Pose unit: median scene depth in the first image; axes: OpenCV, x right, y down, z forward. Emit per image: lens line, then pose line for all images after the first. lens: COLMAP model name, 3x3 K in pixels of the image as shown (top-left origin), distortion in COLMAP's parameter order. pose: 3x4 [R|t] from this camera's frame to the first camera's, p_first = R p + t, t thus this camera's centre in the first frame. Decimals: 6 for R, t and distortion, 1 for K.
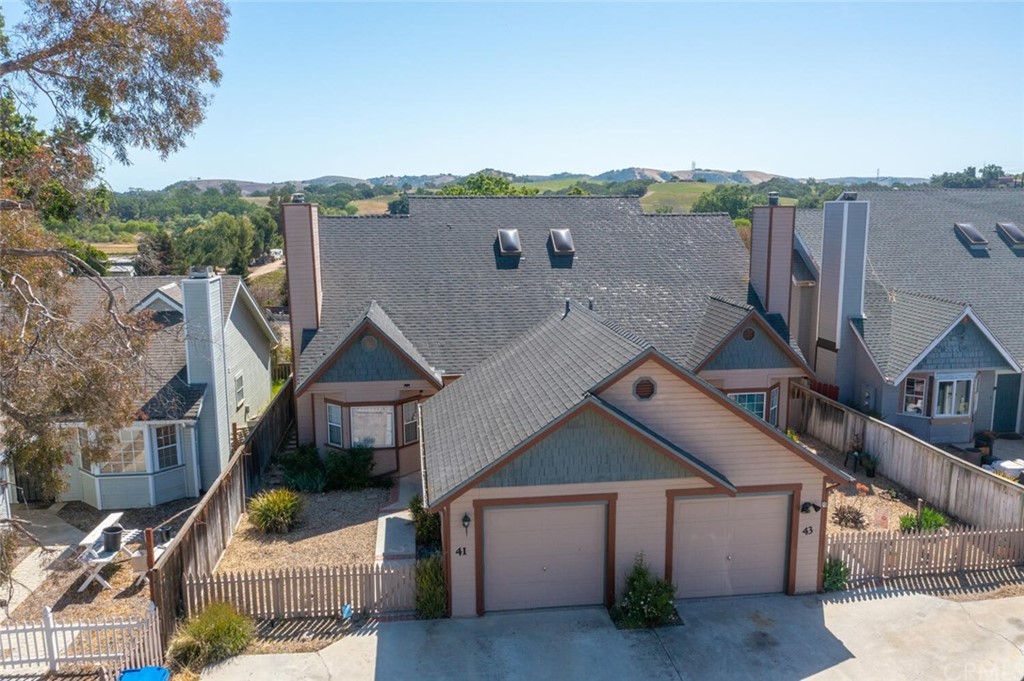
lens RADIAL K [[806.7, 0, 511.0], [0, 806.7, 338.1], [0, 0, 1]] dist [-0.021118, 0.001198]
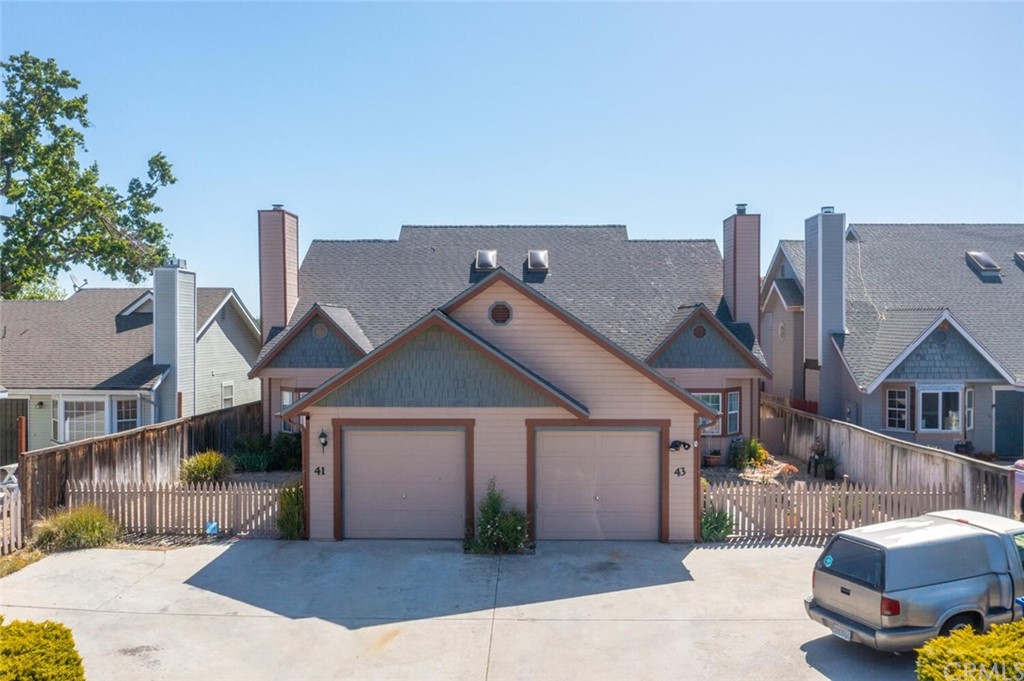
lens RADIAL K [[816.2, 0, 512.0], [0, 816.2, 340.5], [0, 0, 1]] dist [-0.025480, -0.002318]
pose [[0.989722, 0.006664, -0.142851, 0.302430], [-0.028546, 0.988018, -0.151679, 0.233242], [0.140129, 0.154198, 0.978053, -0.000595]]
